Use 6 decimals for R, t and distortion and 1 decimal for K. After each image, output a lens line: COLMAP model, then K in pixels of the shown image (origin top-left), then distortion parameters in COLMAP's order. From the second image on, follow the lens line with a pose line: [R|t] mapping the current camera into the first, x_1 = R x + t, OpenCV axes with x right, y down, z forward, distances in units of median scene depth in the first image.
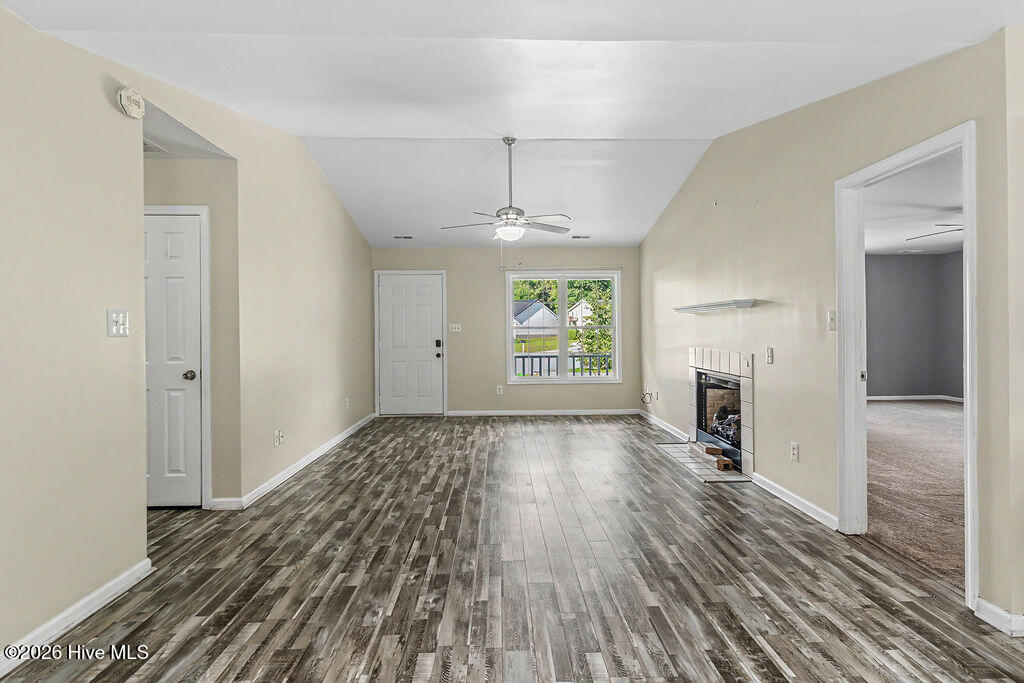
lens RADIAL K [[503.4, 0, 522.5], [0, 503.4, 345.8], [0, 0, 1]] dist [0.010605, 0.000003]
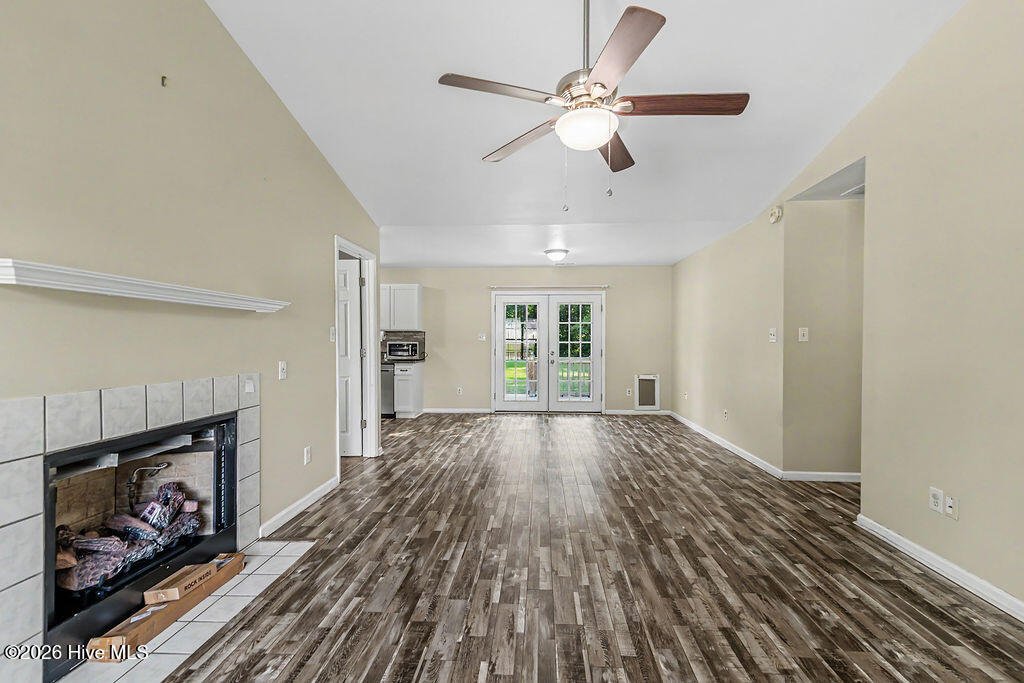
lens RADIAL K [[476.5, 0, 512.0], [0, 476.5, 341.5], [0, 0, 1]] dist [0.017458, -0.000003]
pose [[-0.994854, 0.007488, 0.101042, 0.003324], [0.010872, 0.999397, 0.032983, -0.066682], [-0.100734, 0.033912, -0.994335, 2.154972]]
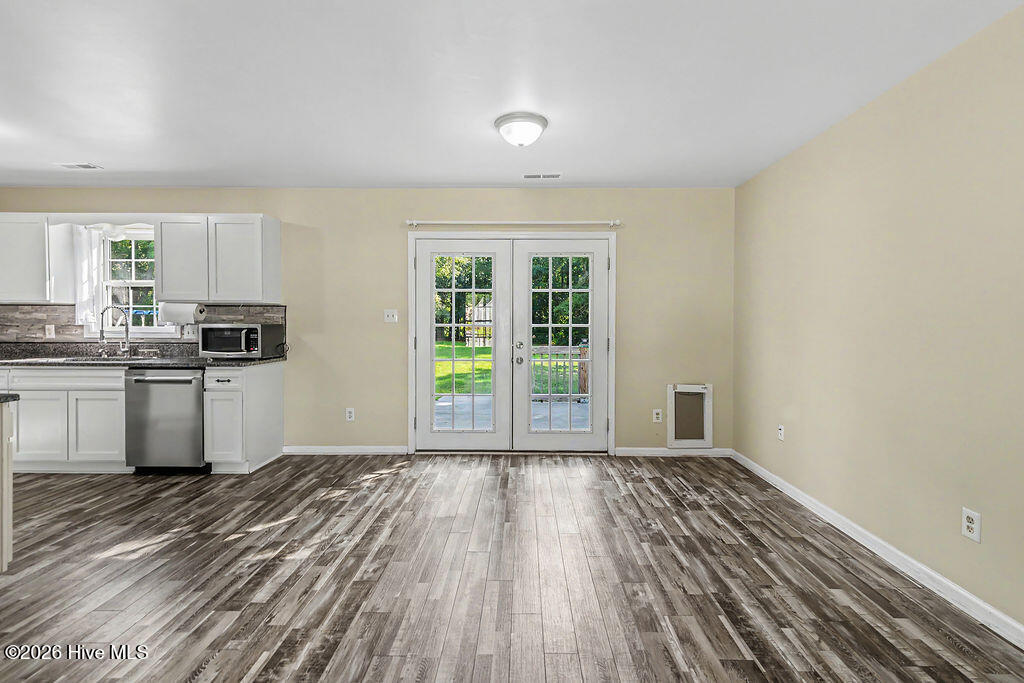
lens RADIAL K [[460.2, 0, 514.9], [0, 460.2, 331.6], [0, 0, 1]] dist [0.014035, -0.000408]
pose [[-0.999746, 0.005443, 0.021857, 0.026833], [0.006435, 0.998941, 0.045552, -0.024882], [-0.021586, 0.045681, -0.998723, 1.090686]]
